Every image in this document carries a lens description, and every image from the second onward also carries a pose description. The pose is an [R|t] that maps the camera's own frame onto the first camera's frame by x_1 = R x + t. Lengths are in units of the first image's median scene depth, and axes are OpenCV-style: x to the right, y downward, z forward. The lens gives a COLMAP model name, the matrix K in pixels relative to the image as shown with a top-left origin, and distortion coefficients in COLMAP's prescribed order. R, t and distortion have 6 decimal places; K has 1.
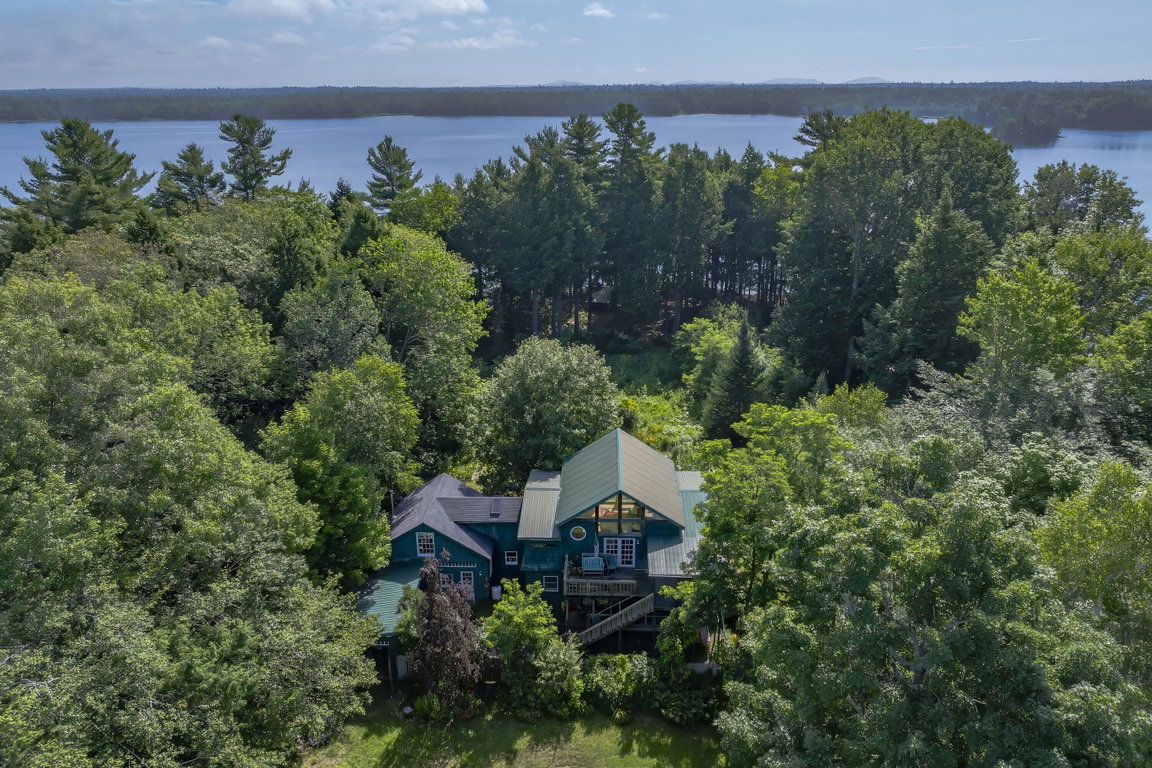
lens RADIAL K [[810.8, 0, 576.0], [0, 810.8, 384.0], [0, 0, 1]] dist [-0.004865, -0.001005]
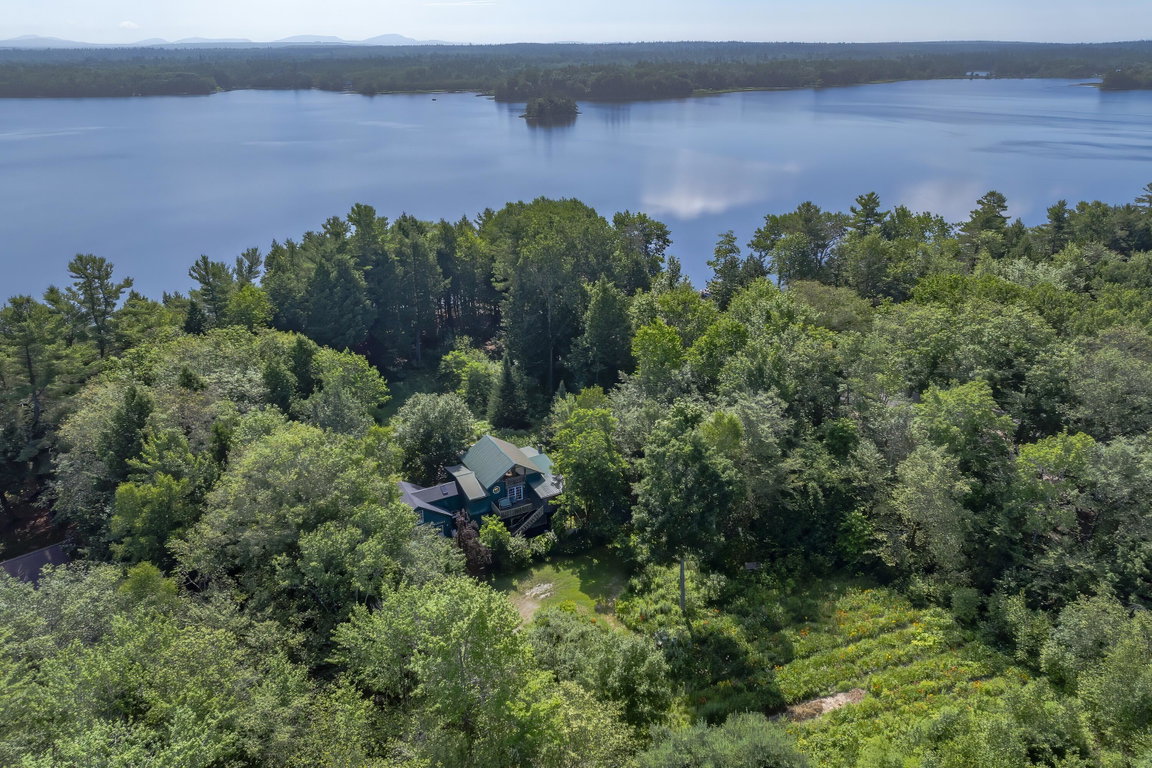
lens RADIAL K [[811.1, 0, 578.2], [0, 811.1, 415.3], [0, 0, 1]] dist [-0.006568, -0.001624]
pose [[0.859416, -0.212485, 0.465031, -0.666390], [0.174598, 0.976842, 0.123673, -0.194028], [-0.480540, -0.025093, 0.876614, -0.794616]]
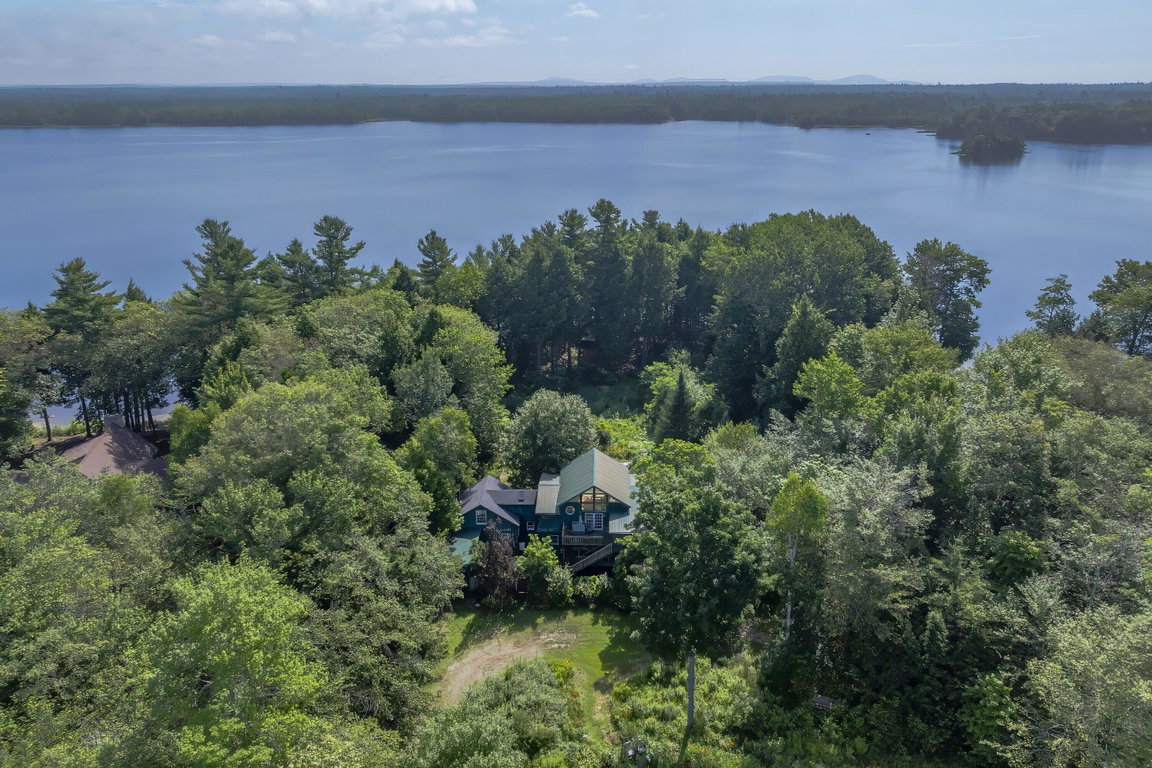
lens RADIAL K [[810.8, 0, 576.0], [0, 810.8, 384.0], [0, 0, 1]] dist [-0.004865, -0.001005]
pose [[0.999959, -0.000059, 0.009067, -0.000587], [0.000013, 0.999987, 0.005060, -0.089237], [-0.009067, -0.005060, 0.999946, -0.686571]]
